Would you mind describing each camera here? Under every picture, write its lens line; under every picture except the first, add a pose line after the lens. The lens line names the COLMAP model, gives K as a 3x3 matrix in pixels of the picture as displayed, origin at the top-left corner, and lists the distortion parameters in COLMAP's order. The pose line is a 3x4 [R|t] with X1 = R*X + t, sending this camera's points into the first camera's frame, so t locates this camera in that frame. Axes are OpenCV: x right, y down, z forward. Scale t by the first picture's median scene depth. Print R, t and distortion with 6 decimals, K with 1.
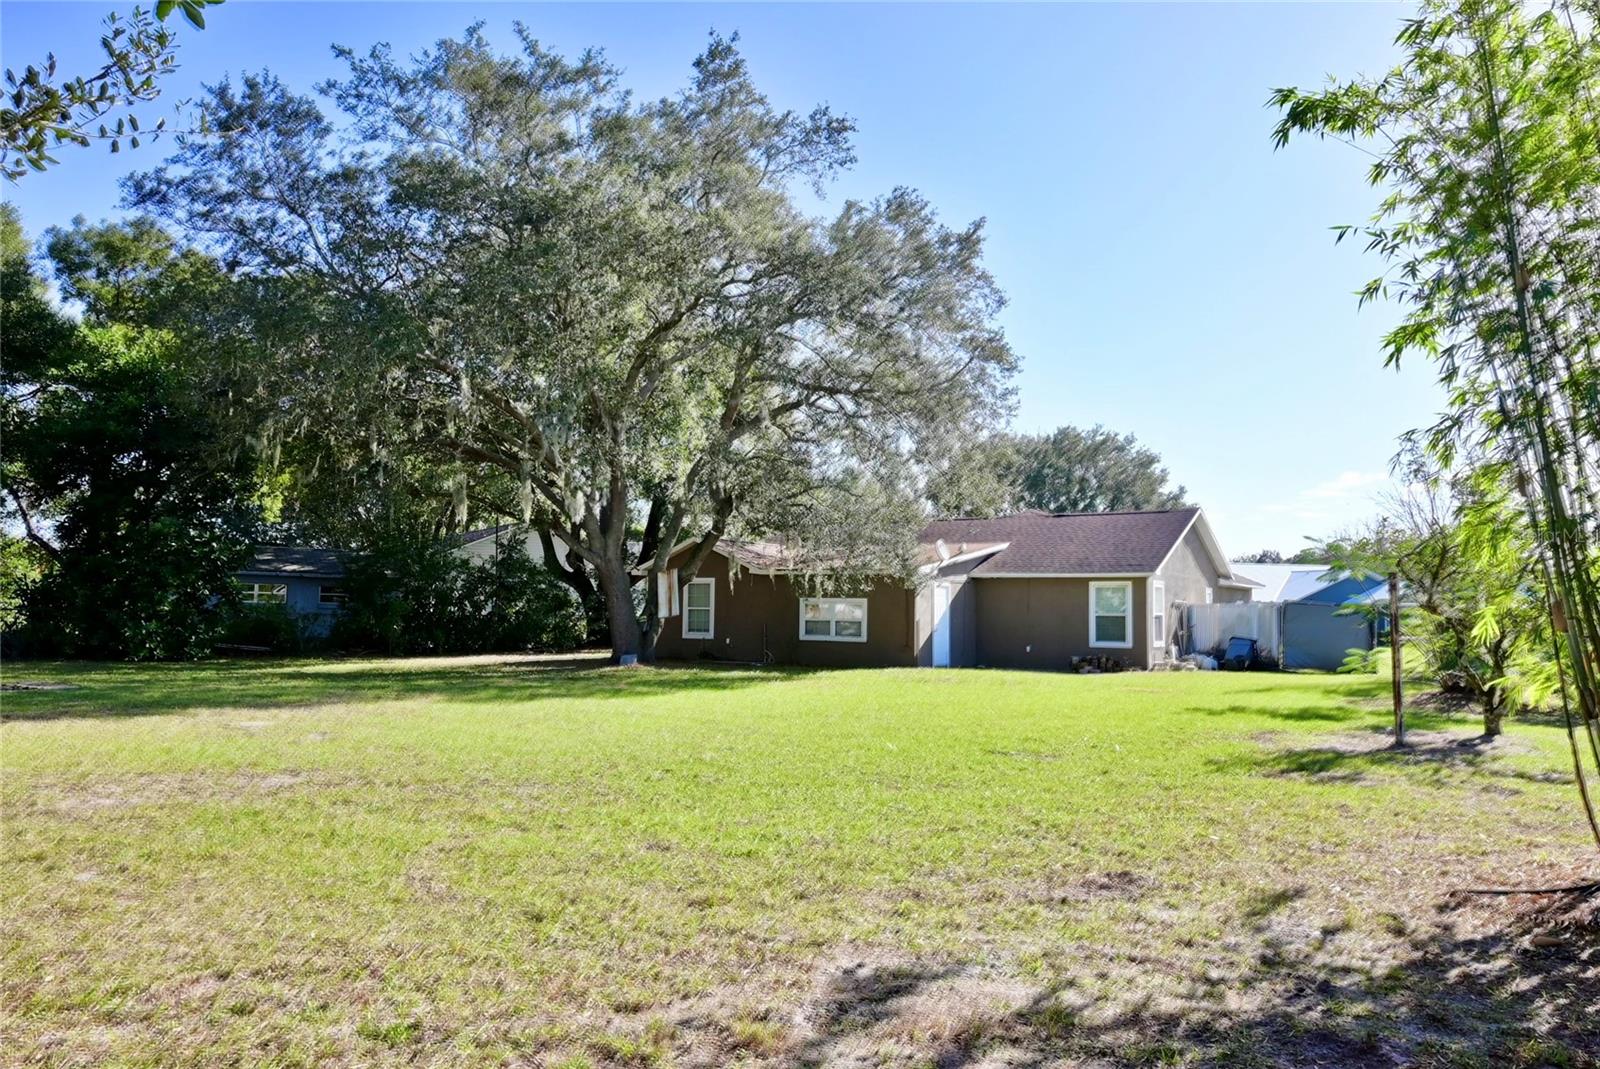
lens RADIAL K [[1103.5, 0, 800.9], [0, 1103.5, 538.3], [0, 0, 1]] dist [-0.001975, 0.003226]
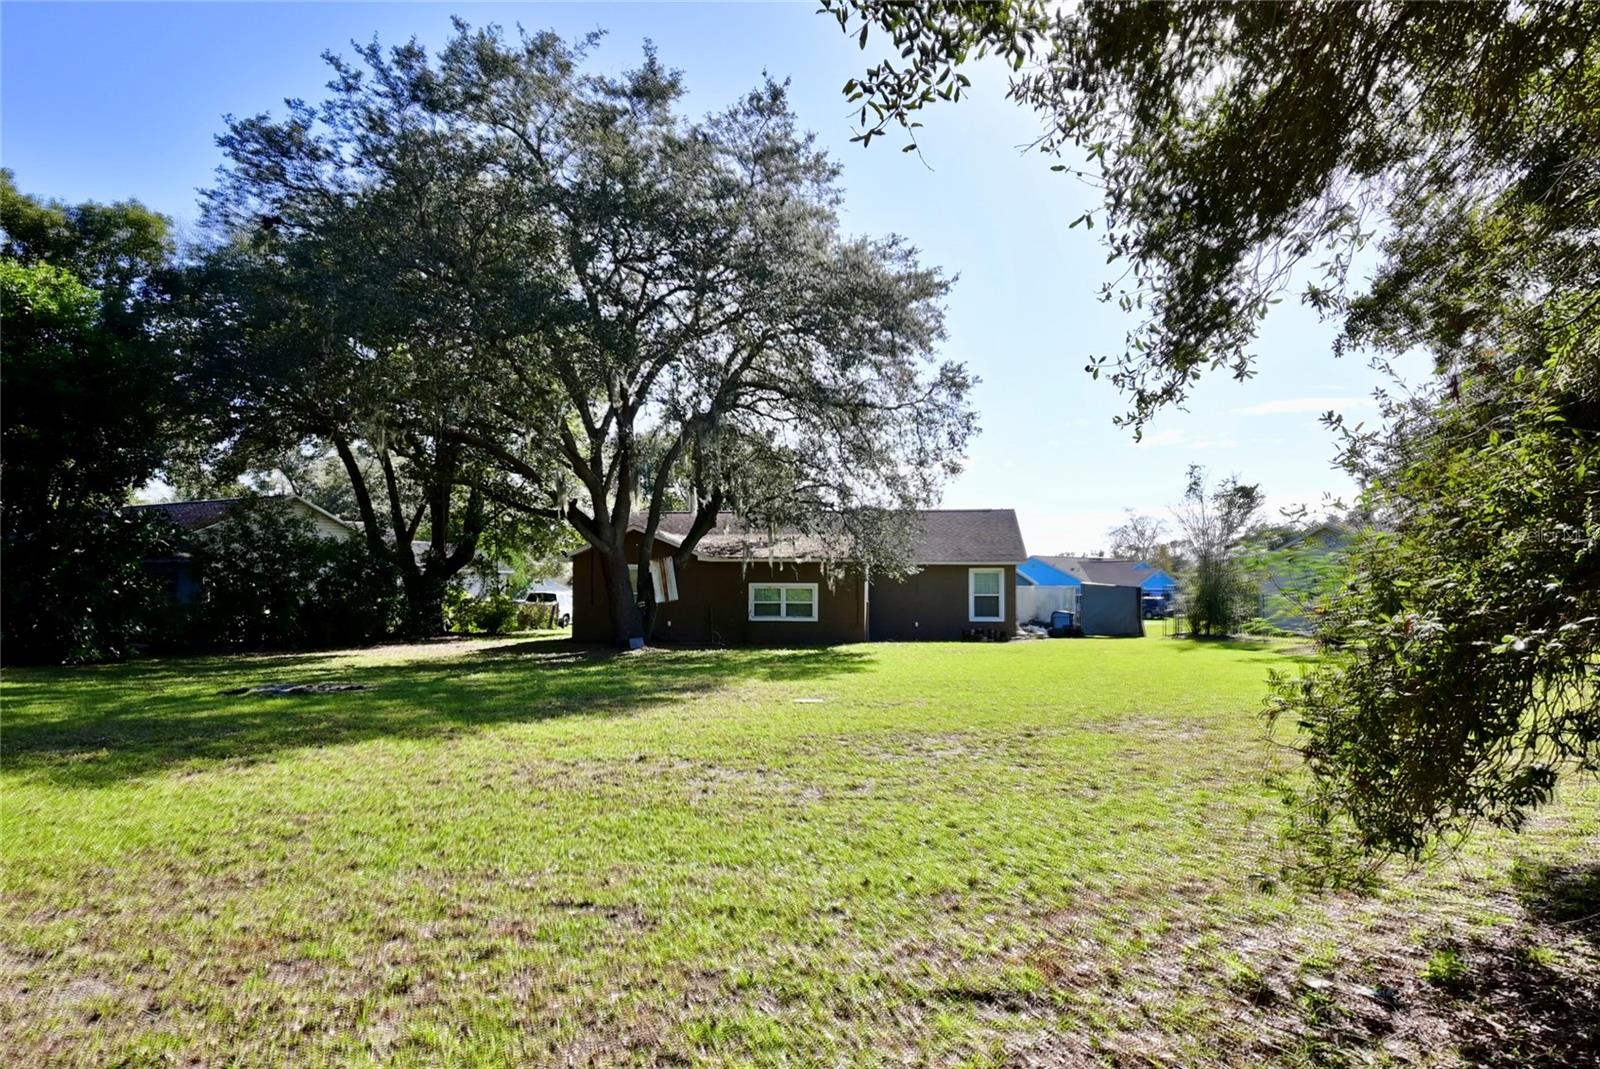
lens RADIAL K [[1103.5, 0, 800.9], [0, 1103.5, 538.3], [0, 0, 1]] dist [-0.001975, 0.003226]
pose [[0.904253, 0.011673, 0.426838, -0.434839], [-0.018841, 0.999743, 0.012572, -0.005536], [-0.426582, -0.019410, 0.904241, -0.020747]]
